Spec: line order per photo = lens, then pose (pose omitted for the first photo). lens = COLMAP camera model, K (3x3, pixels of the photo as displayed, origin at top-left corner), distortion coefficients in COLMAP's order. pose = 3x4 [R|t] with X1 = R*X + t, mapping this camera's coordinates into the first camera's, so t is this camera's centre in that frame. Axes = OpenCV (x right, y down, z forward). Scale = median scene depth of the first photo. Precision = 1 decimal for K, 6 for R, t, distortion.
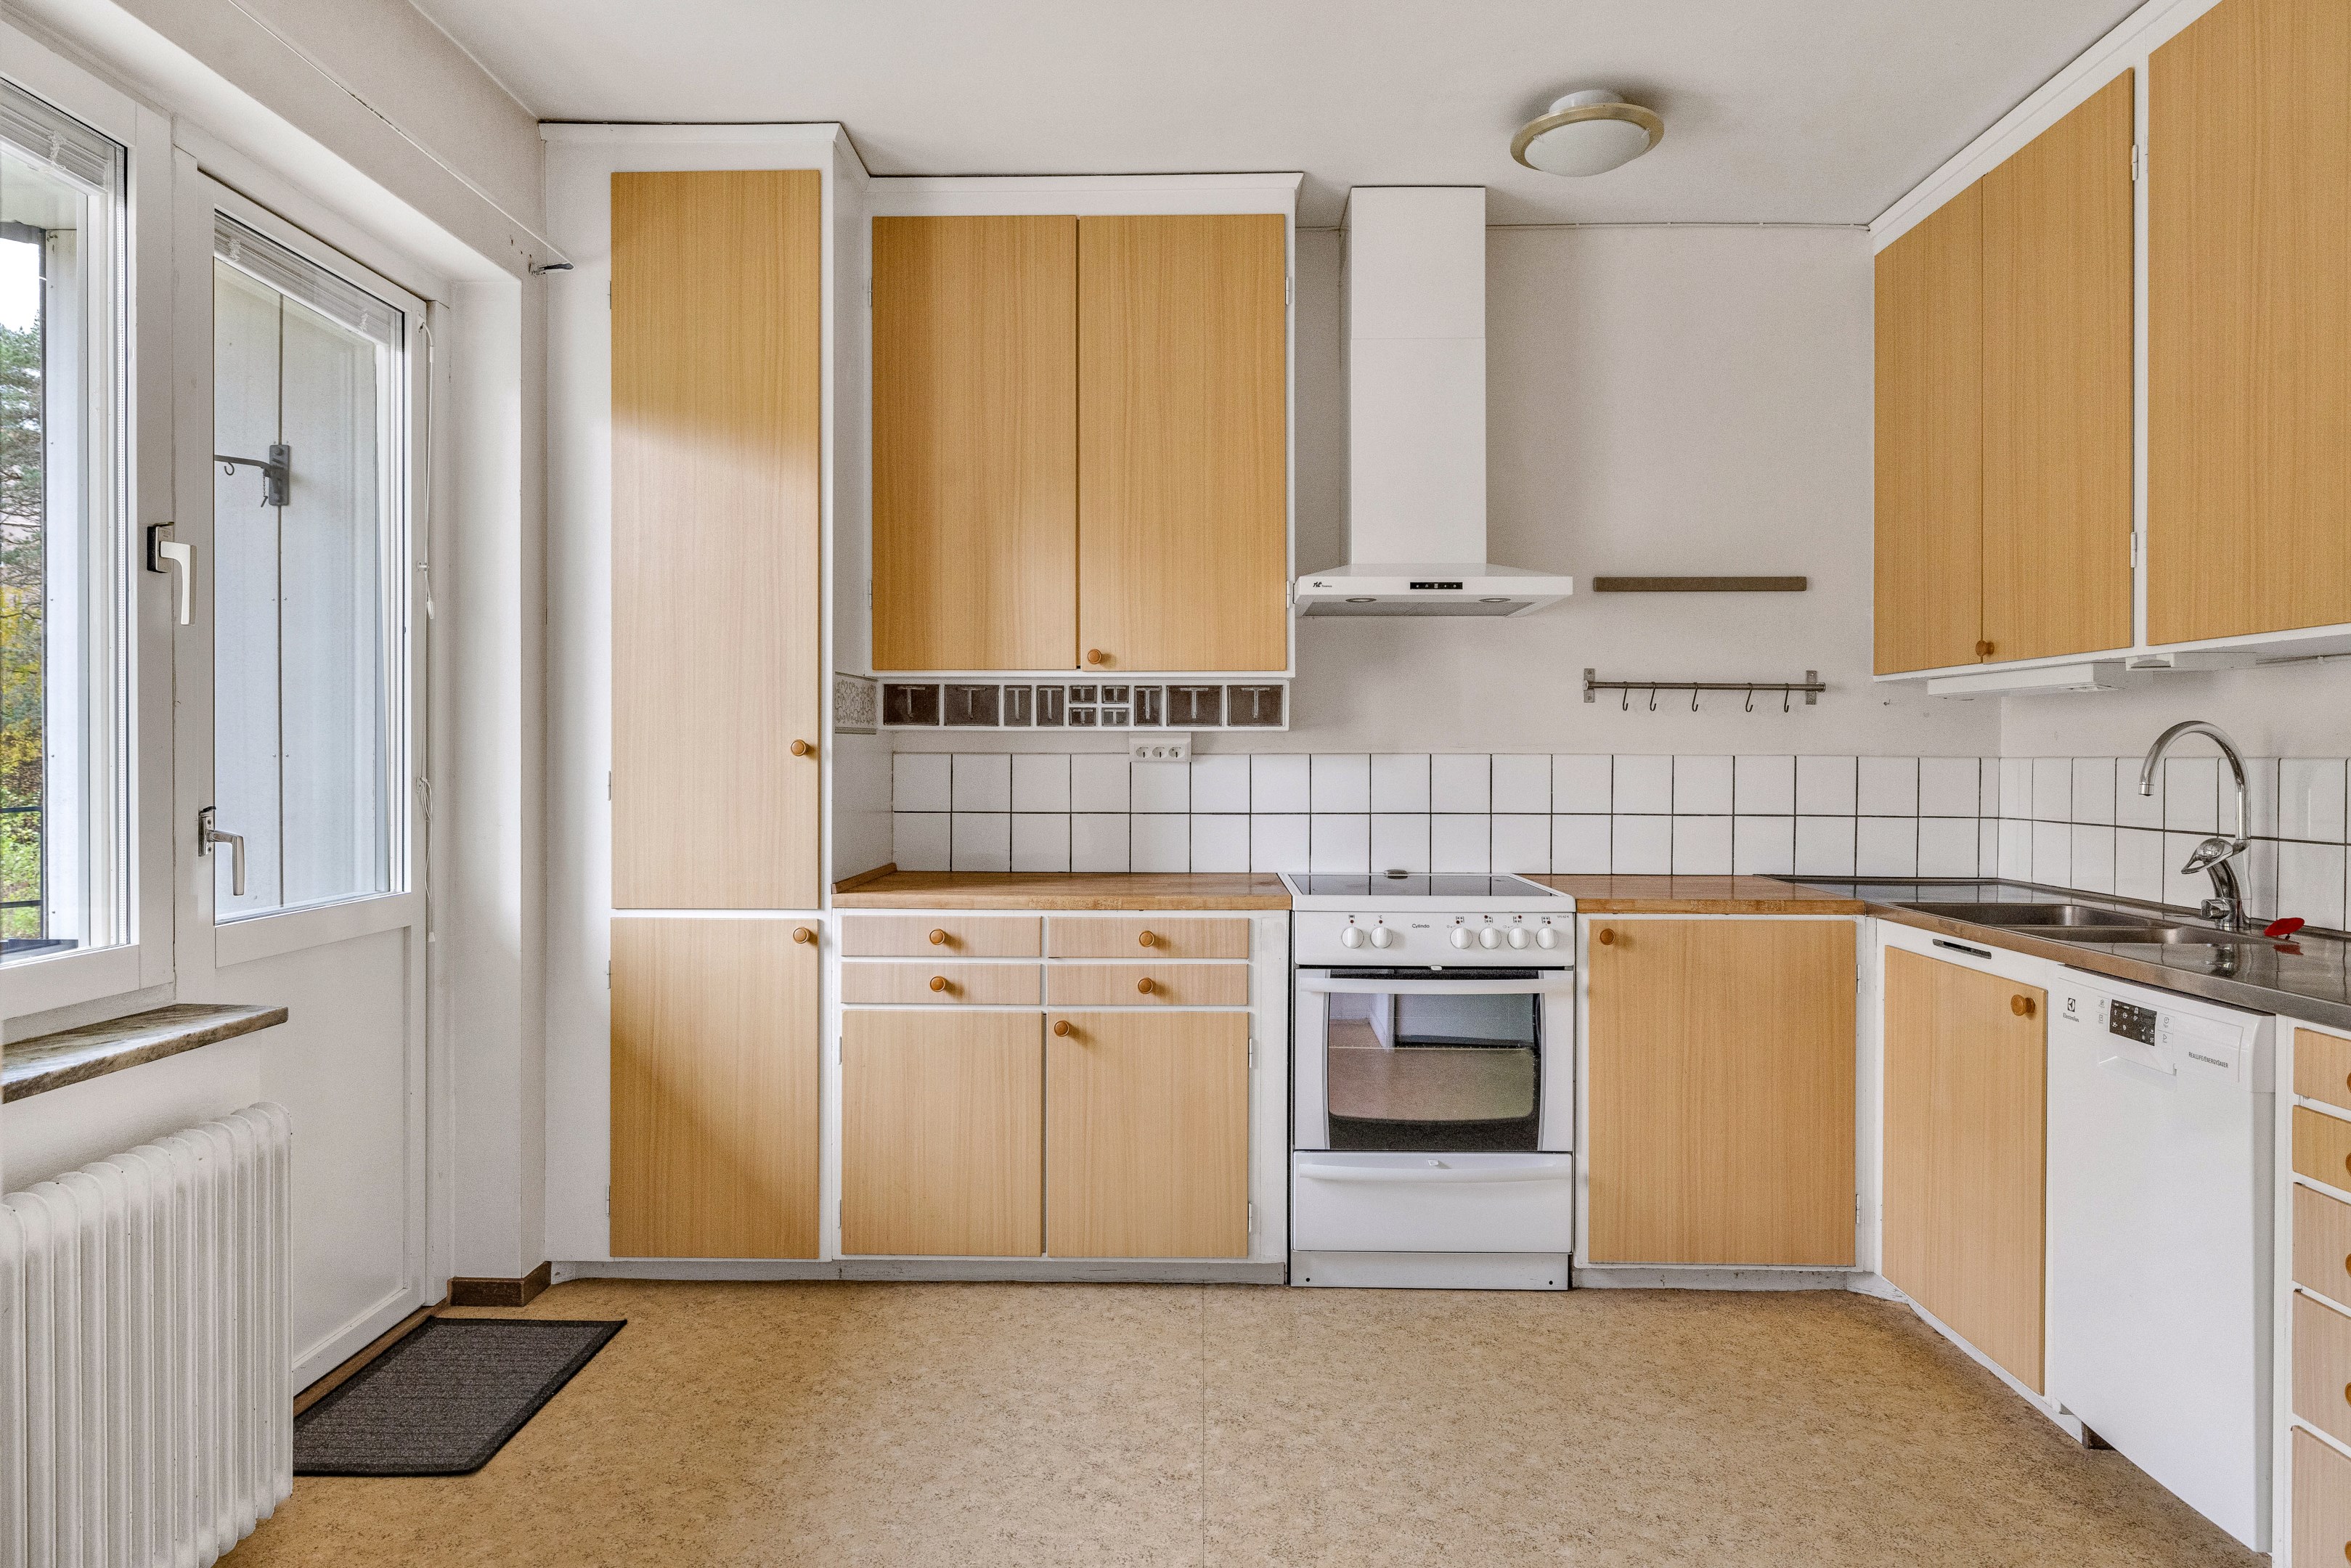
lens RADIAL K [[1367.7, 0, 1164.9], [0, 1367.7, 764.8], [0, 0, 1]] dist [-0.002475, 0.000277]
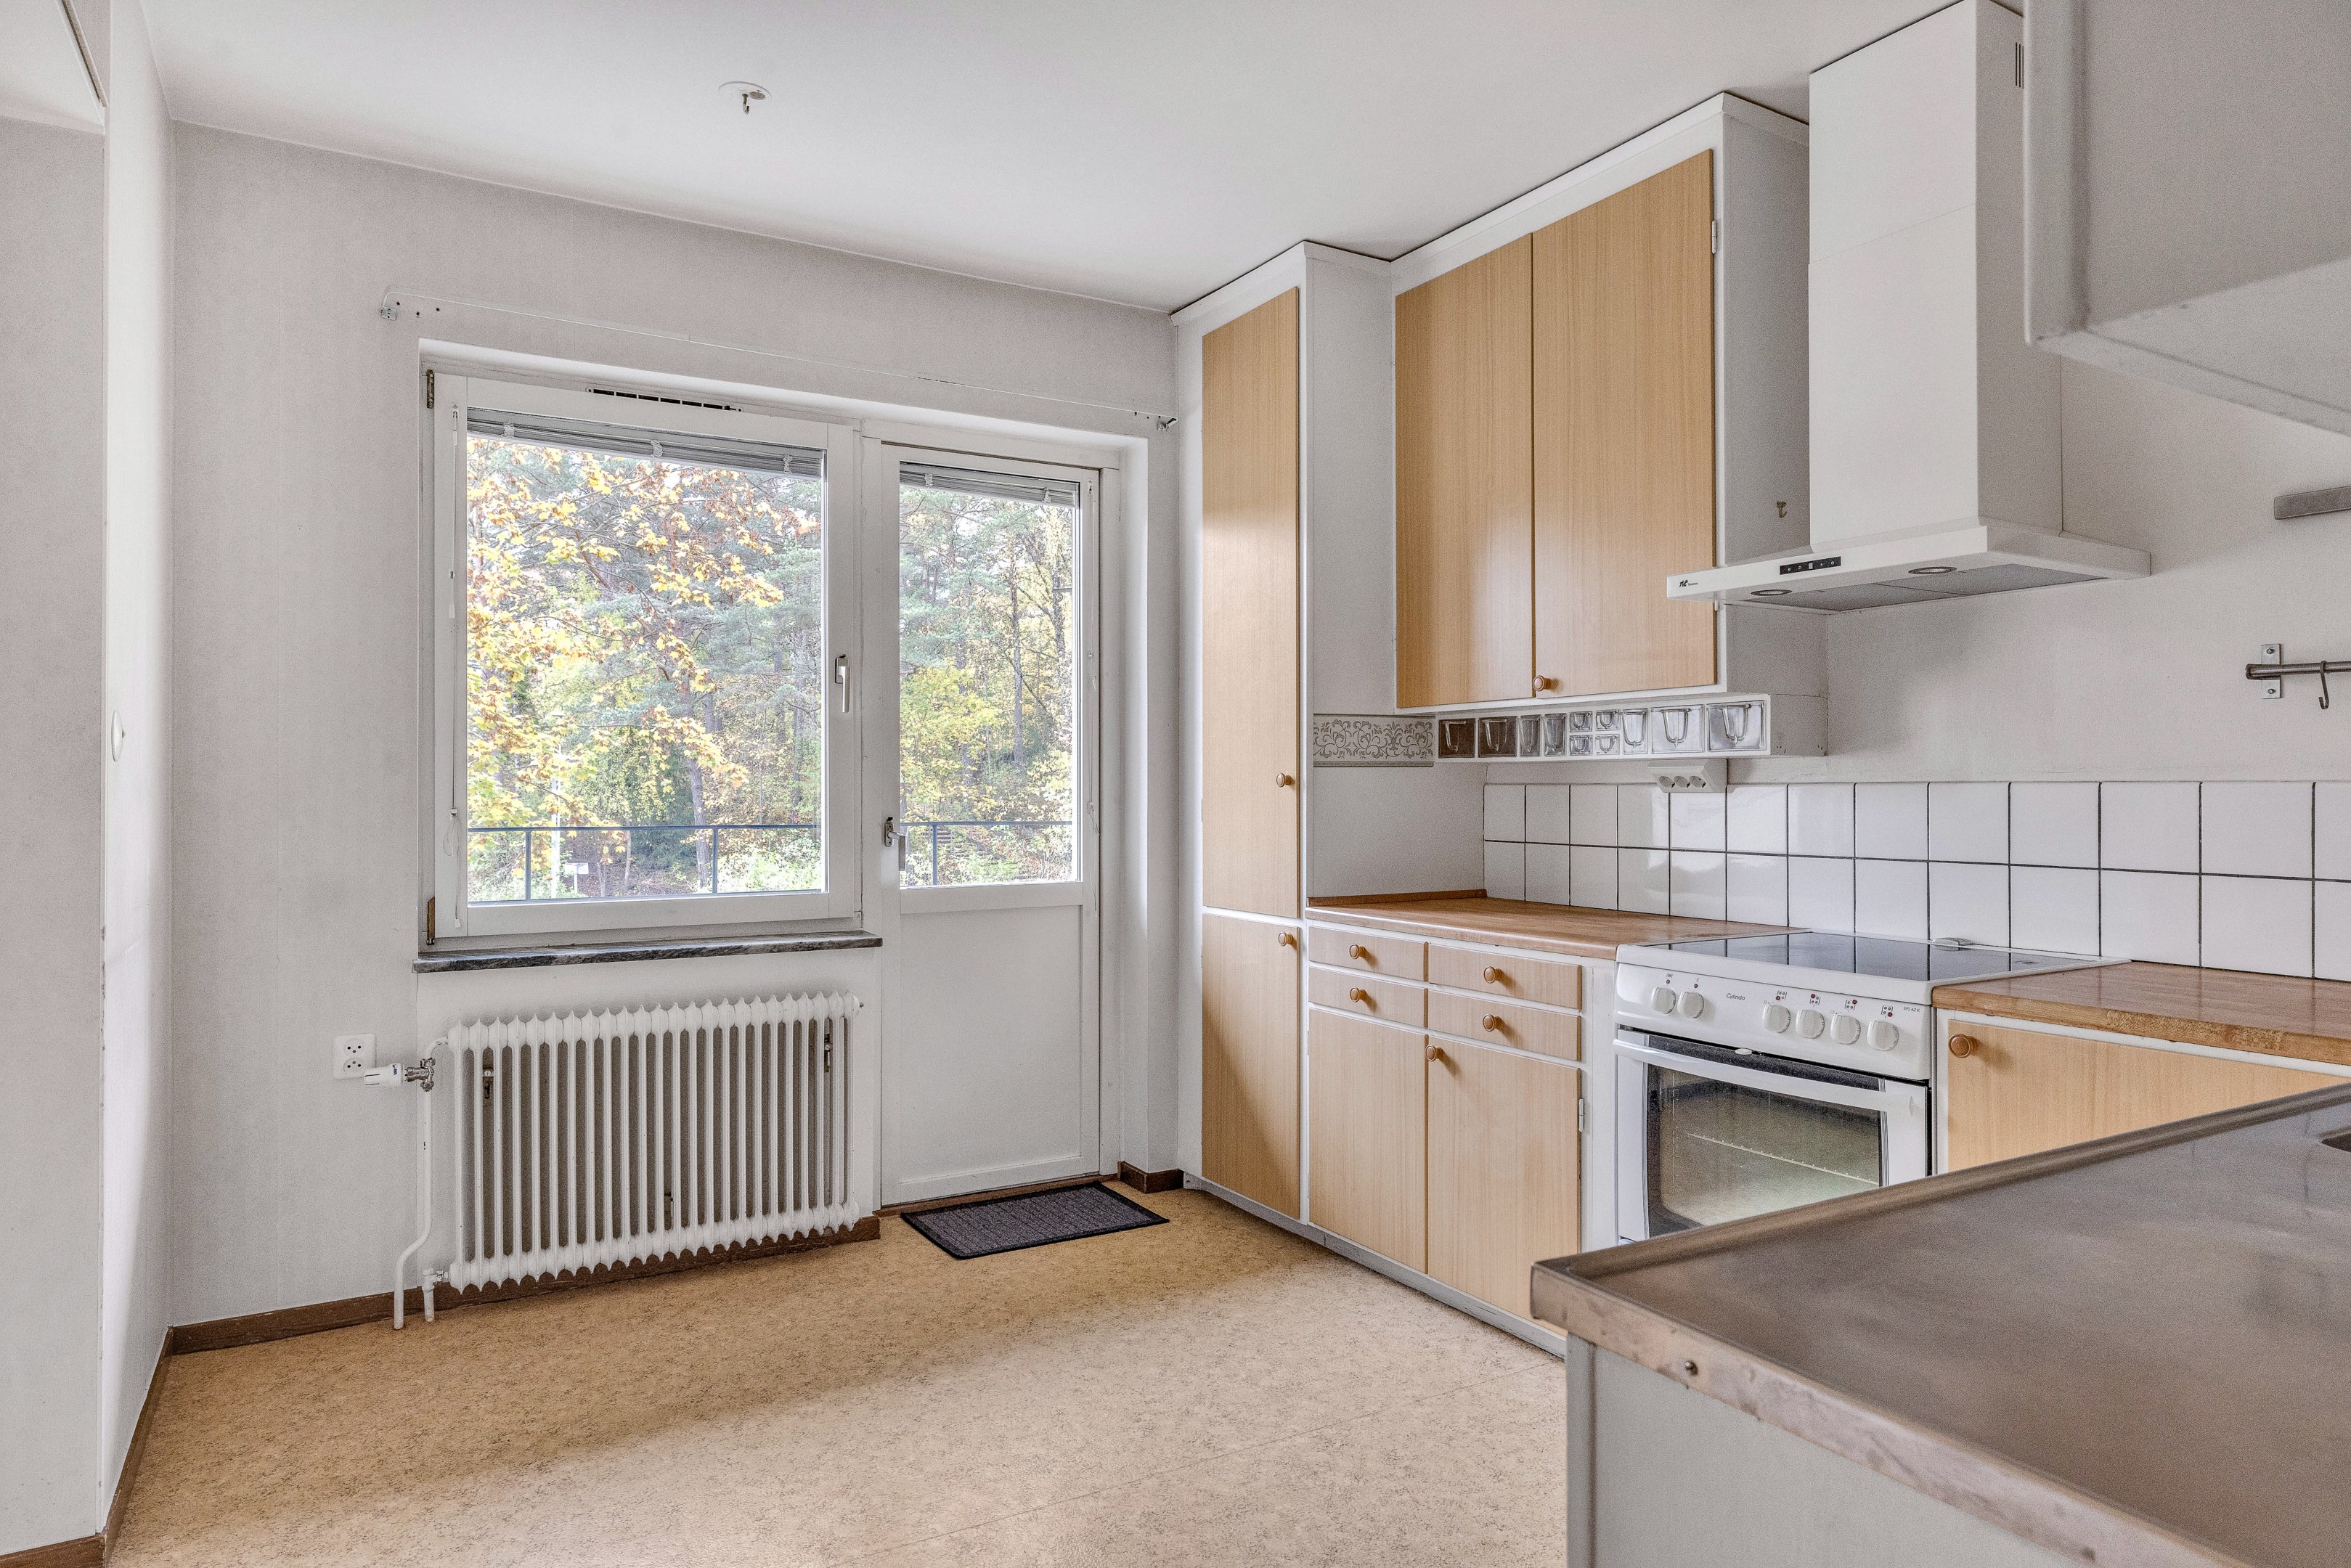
lens RADIAL K [[1394.5, 0, 1178.2], [0, 1394.5, 780.8], [0, 0, 1]] dist [0.003340, -0.000237]
pose [[0.526254, -0.005904, -0.850307, 0.672650], [-0.004703, 0.999940, -0.009854, 0.000711], [0.850314, 0.009185, 0.526195, 0.274474]]
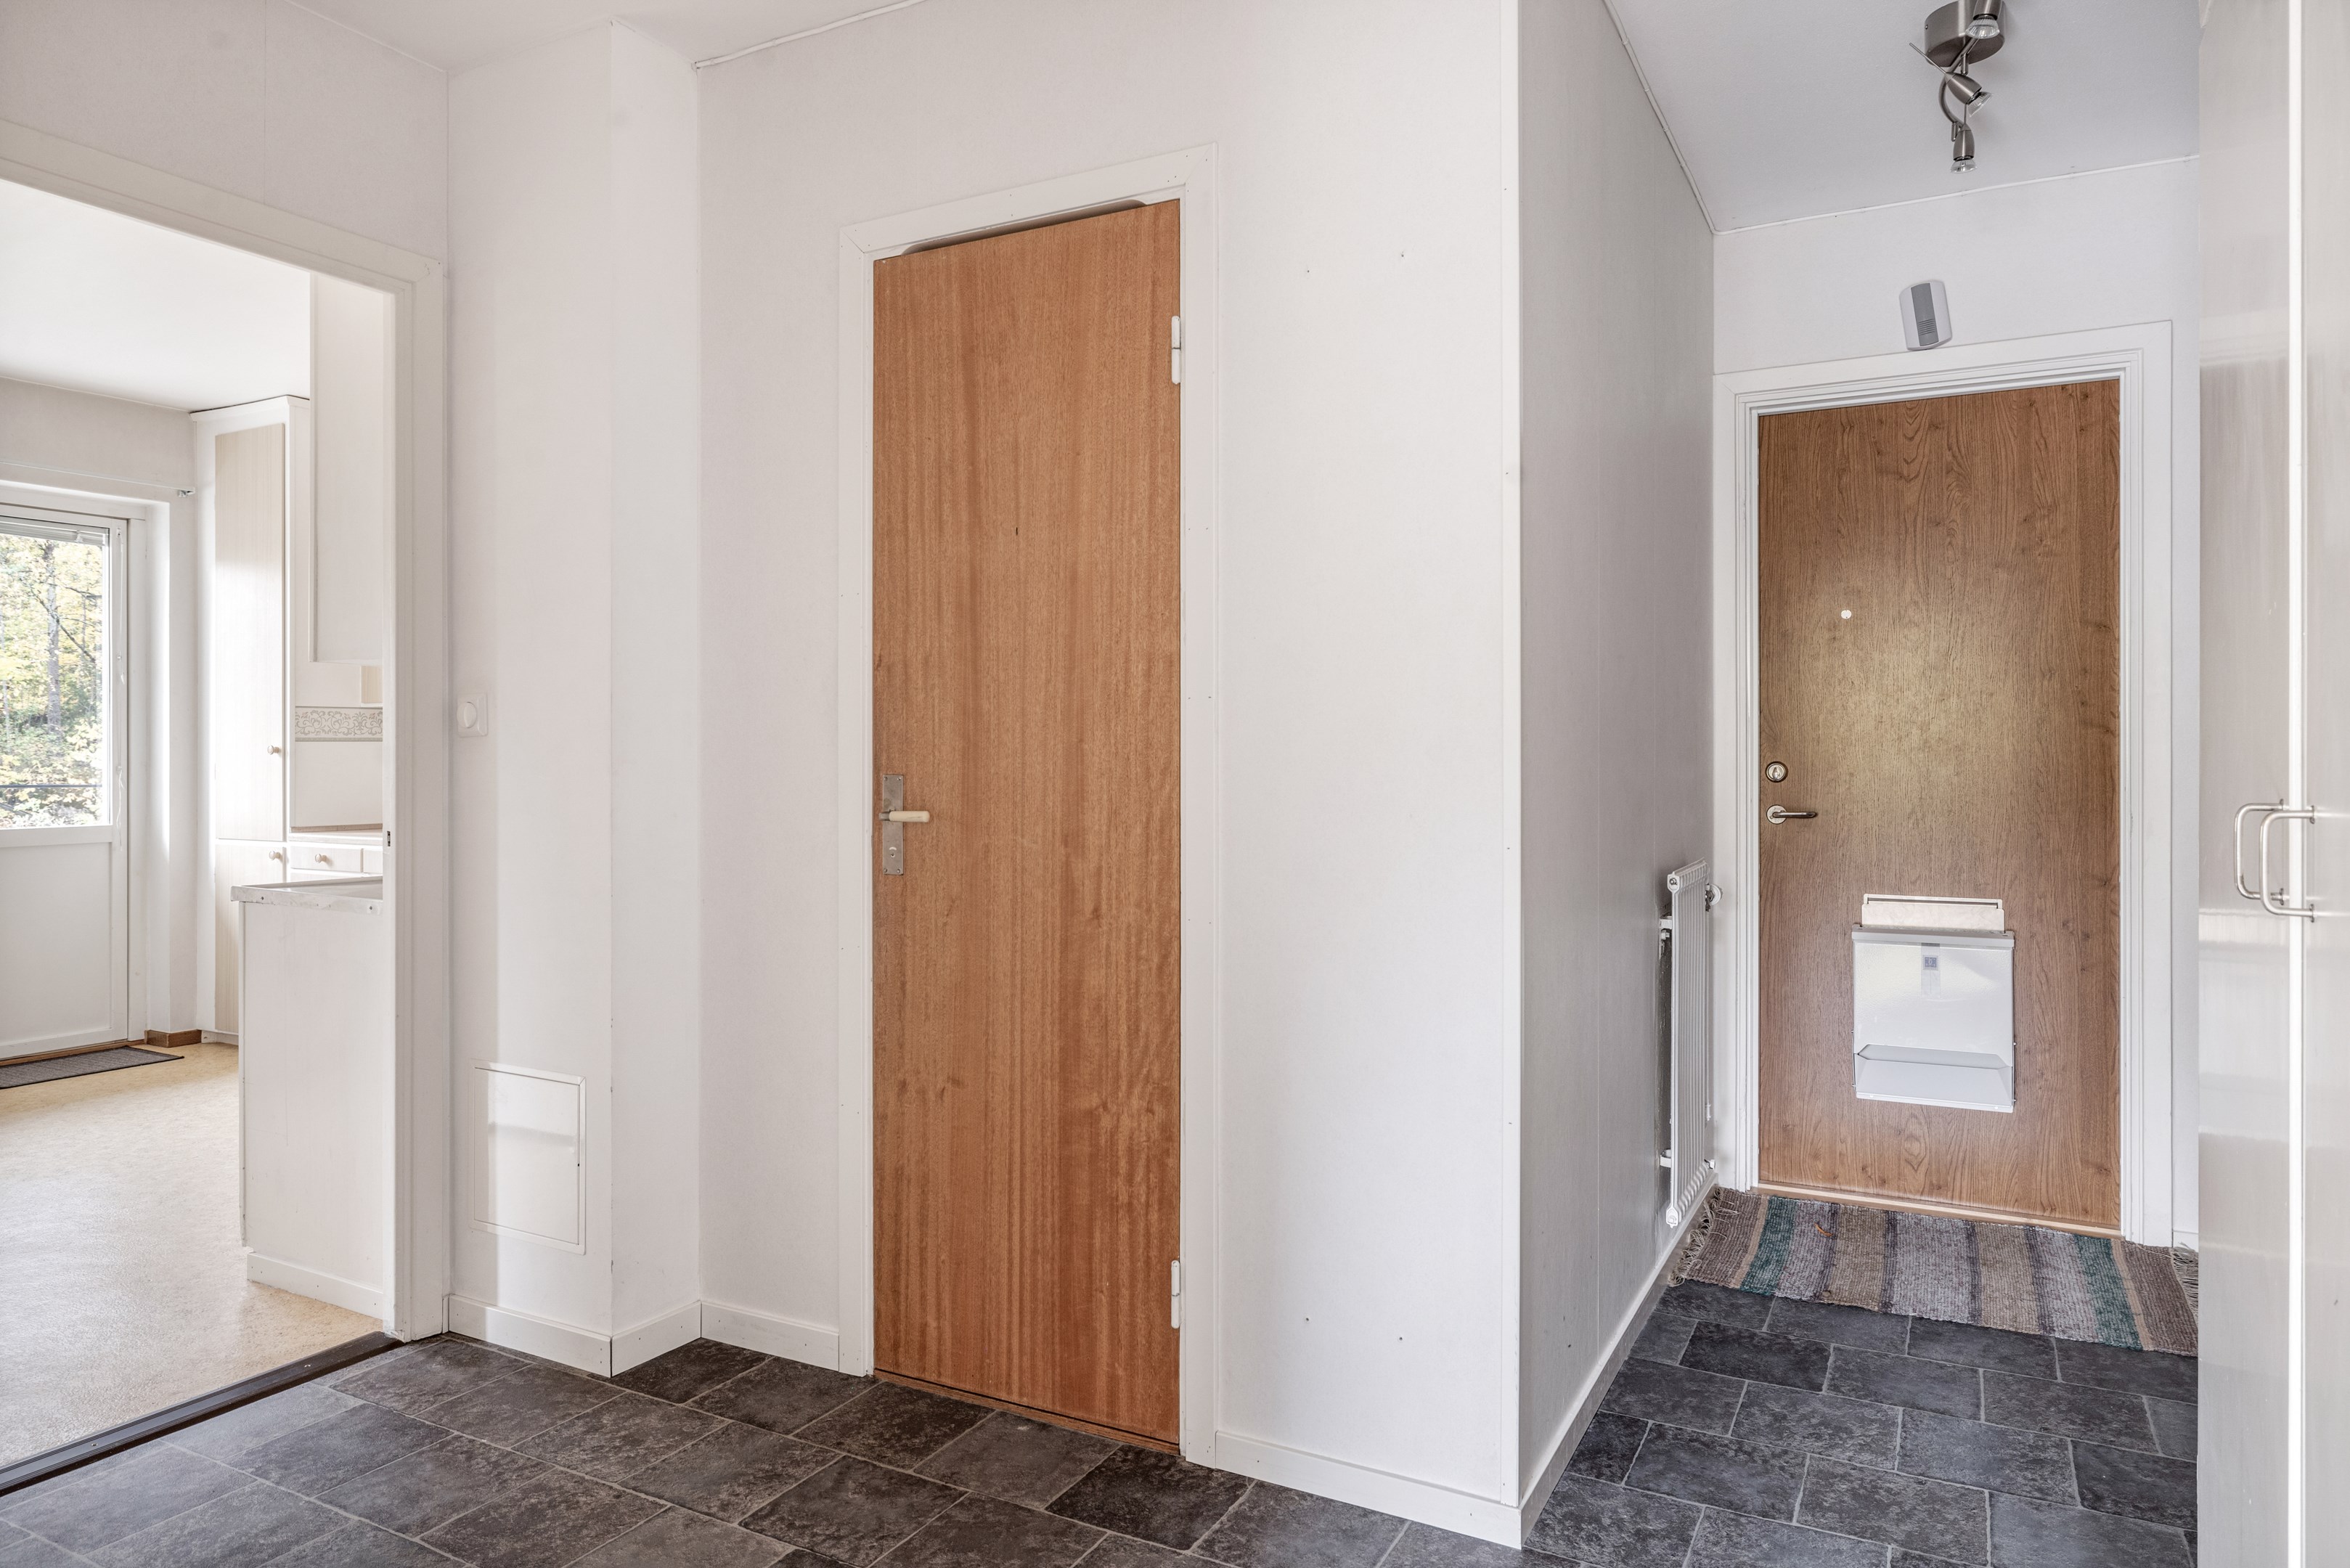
lens RADIAL K [[1449.7, 0, 1175.9], [0, 1449.7, 760.1], [0, 0, 1]] dist [-0.003591, -0.001511]
pose [[0.891304, -0.000911, -0.453405, 1.546939], [-0.001586, 0.999986, -0.005129, 0.008491], [0.453403, 0.005290, 0.891290, -0.136254]]
